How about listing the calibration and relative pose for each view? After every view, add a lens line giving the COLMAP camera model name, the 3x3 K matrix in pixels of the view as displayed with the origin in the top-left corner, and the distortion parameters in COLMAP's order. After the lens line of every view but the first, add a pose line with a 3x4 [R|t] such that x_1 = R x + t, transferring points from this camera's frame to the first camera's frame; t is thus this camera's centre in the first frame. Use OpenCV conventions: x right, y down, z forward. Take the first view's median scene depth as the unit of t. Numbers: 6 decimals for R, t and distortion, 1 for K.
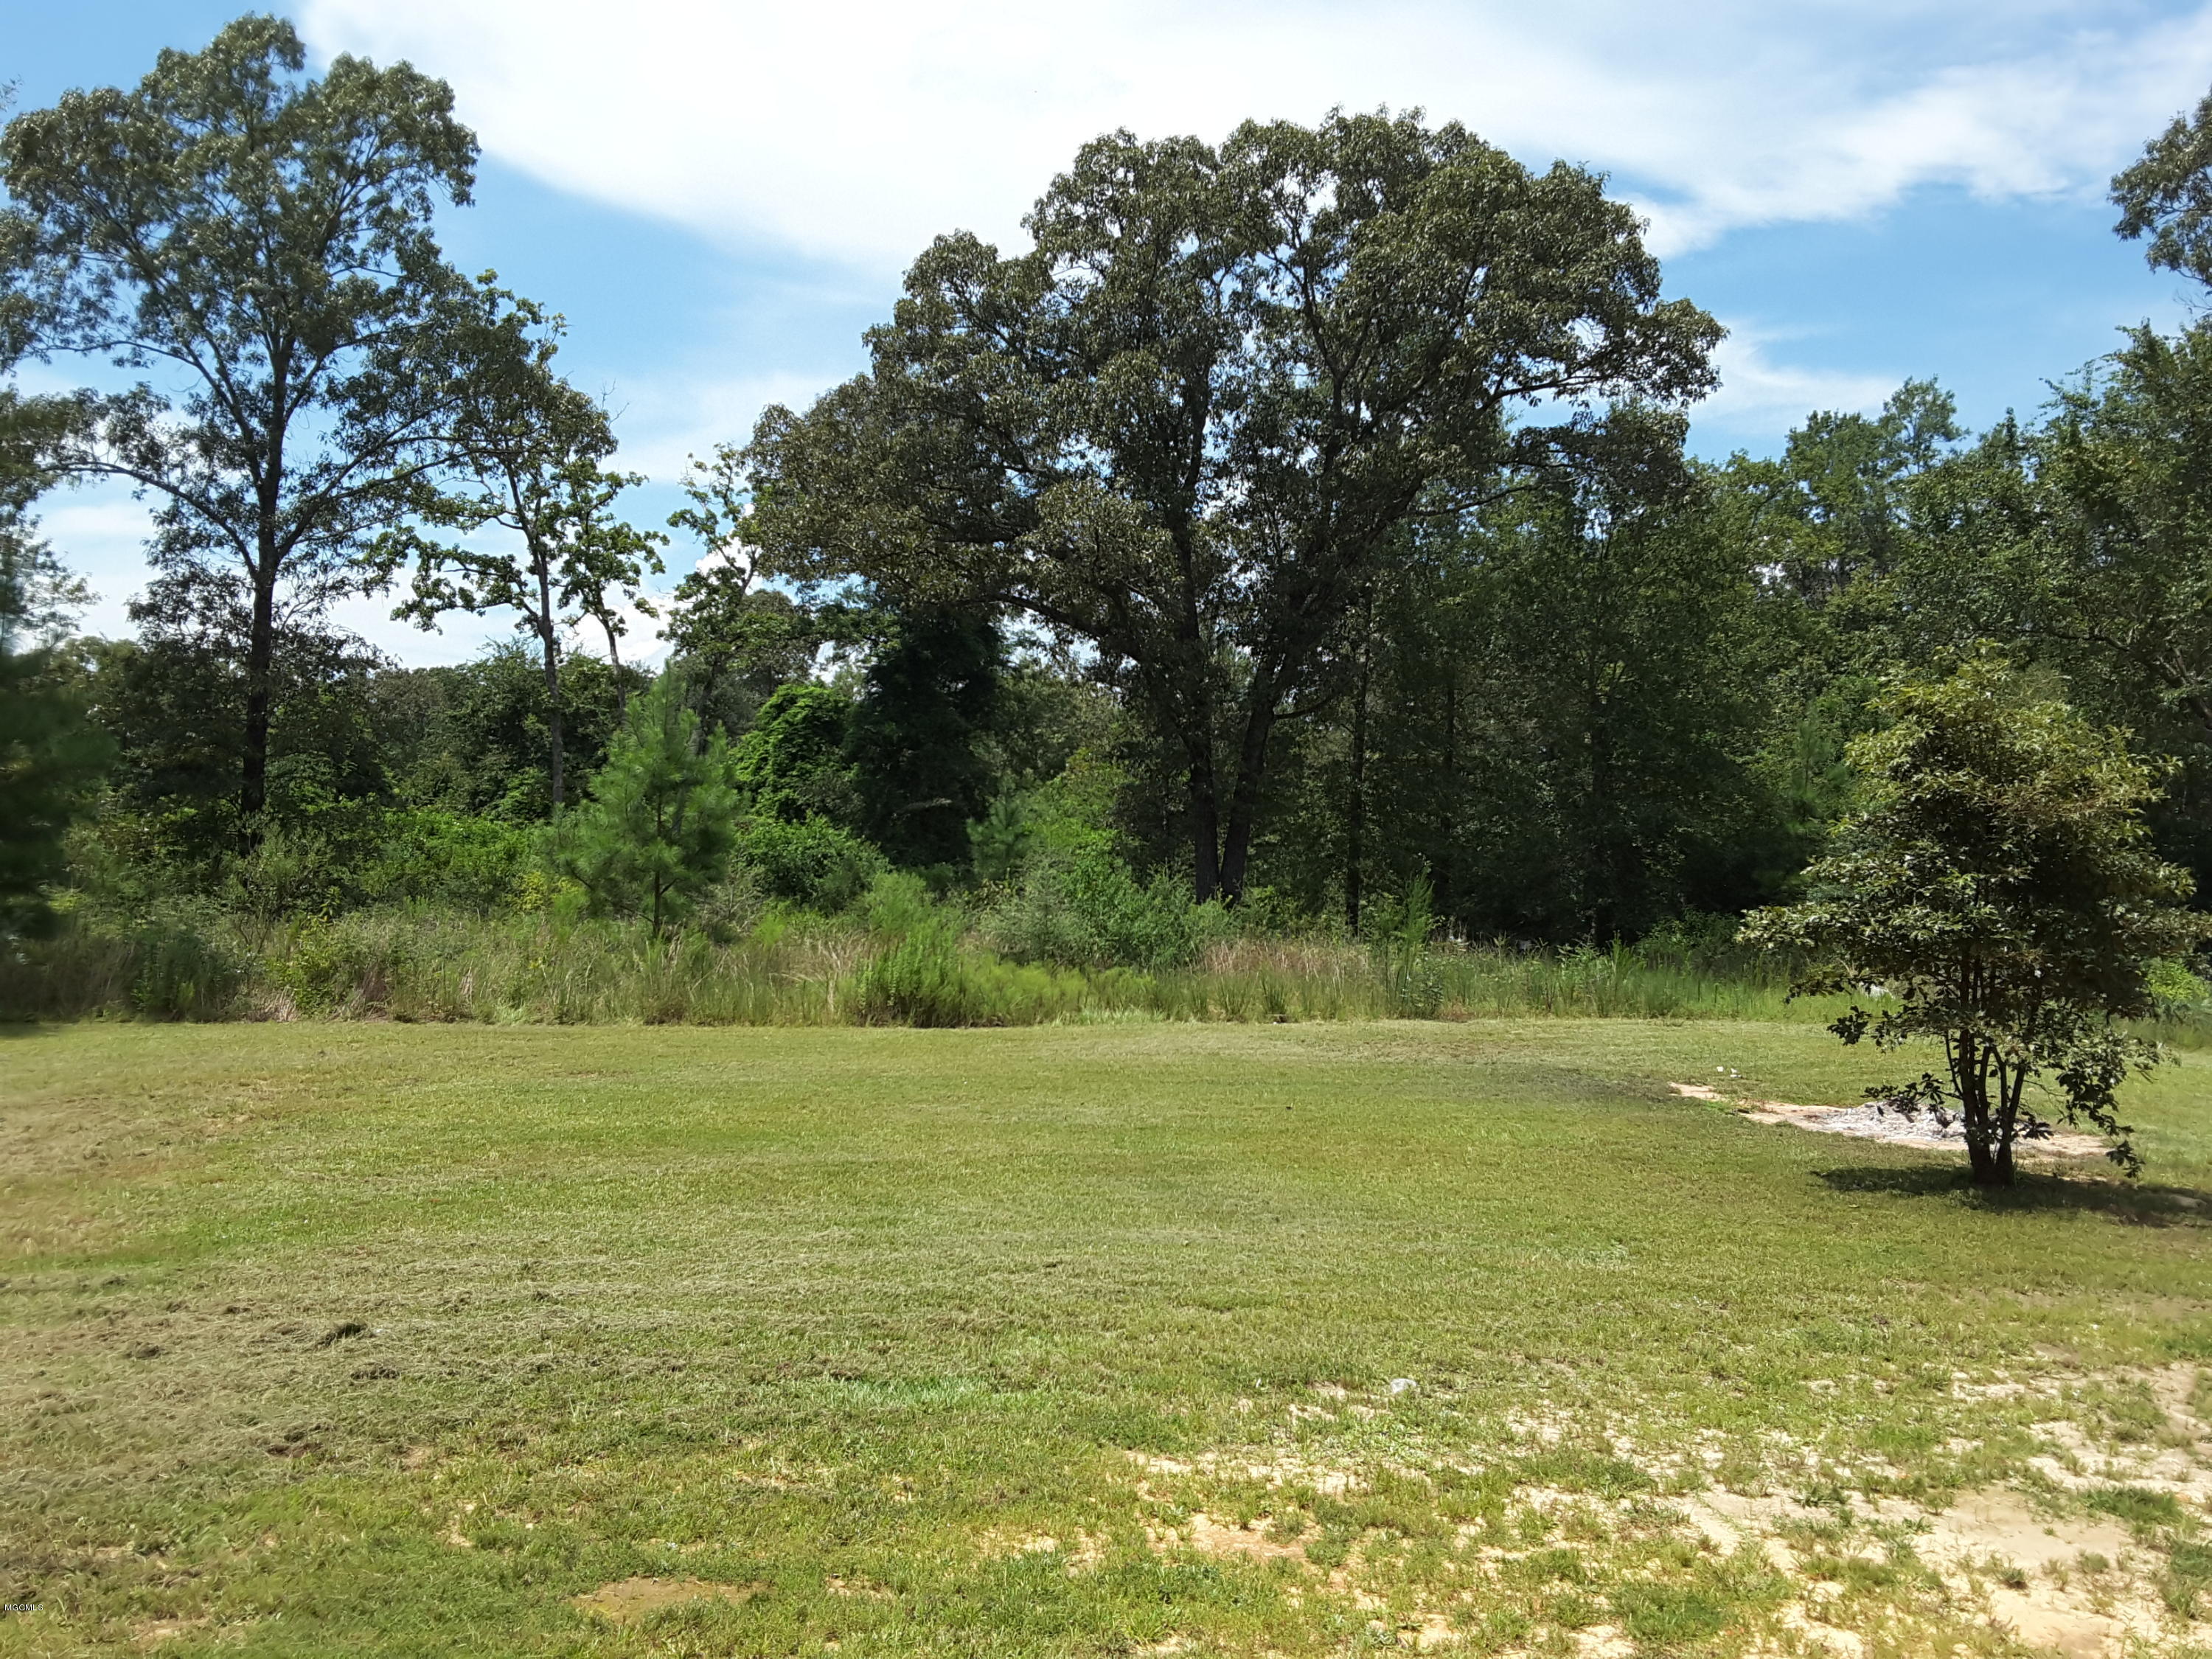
lens RADIAL K [[1945.5, 0, 1106.0], [0, 1945.5, 829.5], [0, 0, 1]] dist [0.004389, -0.002320]
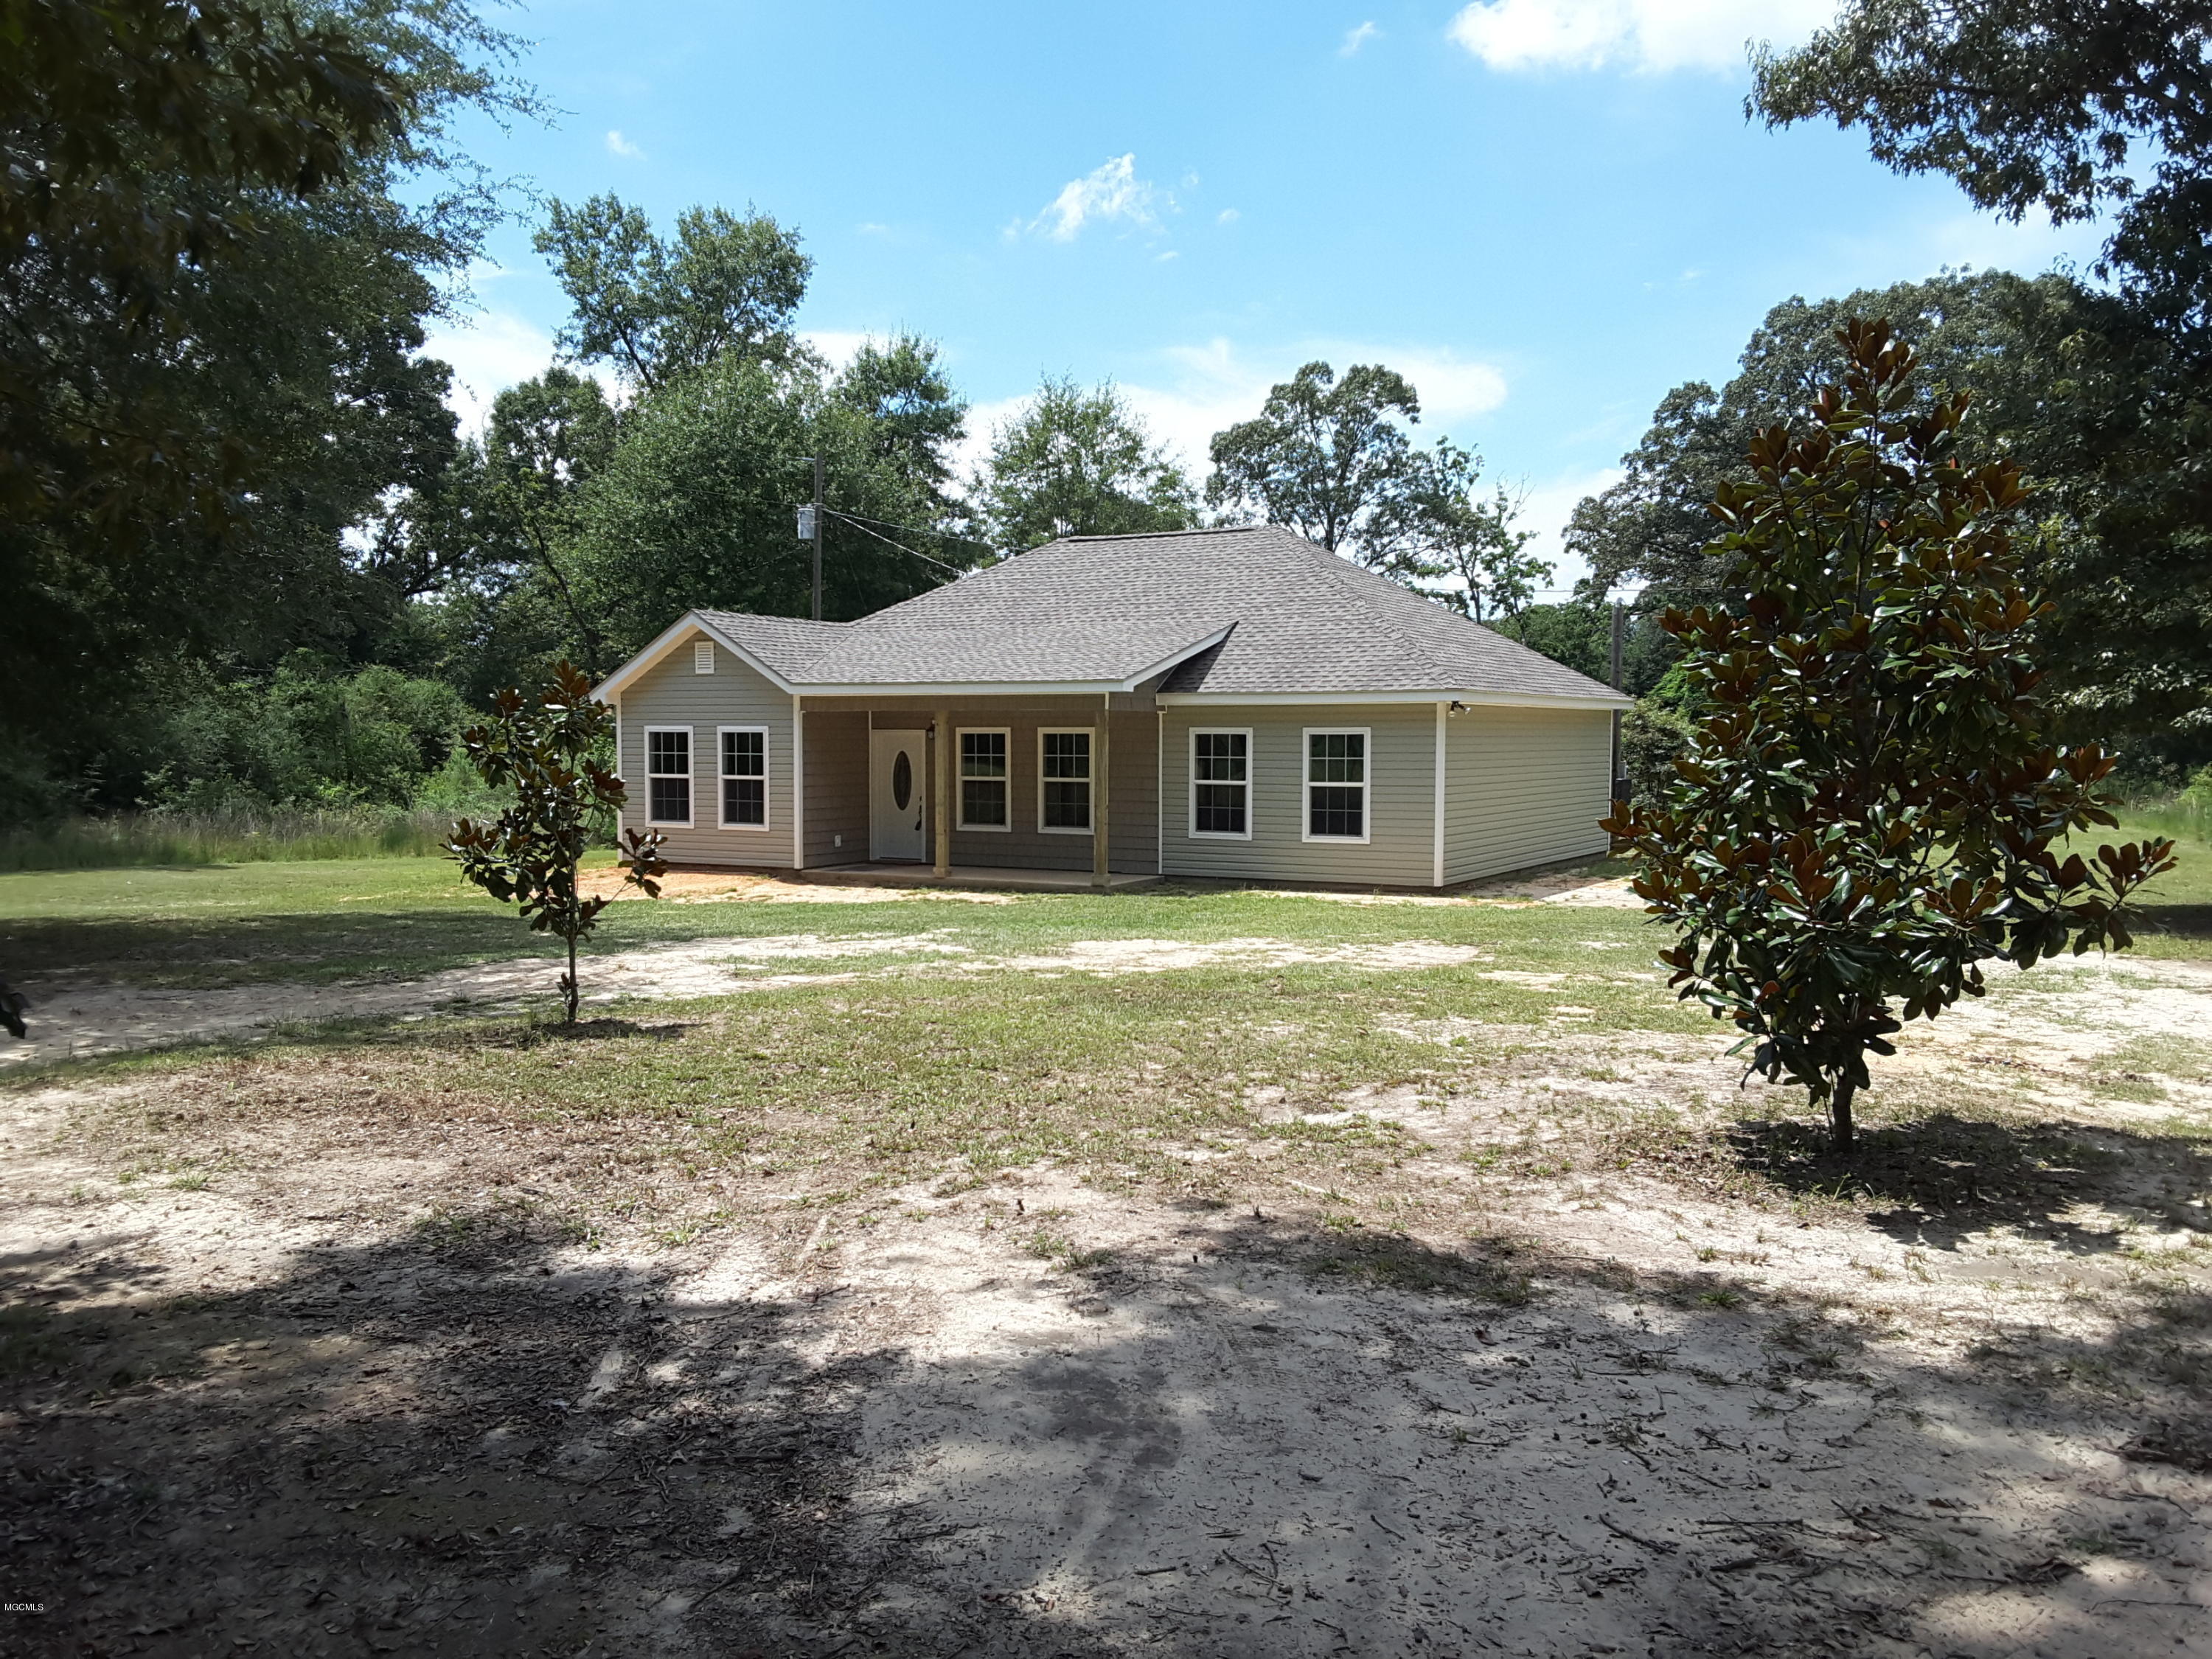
lens RADIAL K [[1945.5, 0, 1106.0], [0, 1945.5, 829.5], [0, 0, 1]] dist [0.004389, -0.002320]
pose [[0.831610, -0.028050, -0.554651, 0.450425], [0.055561, 0.997915, 0.032837, 0.005526], [0.552574, -0.058125, 0.831435, -0.764828]]
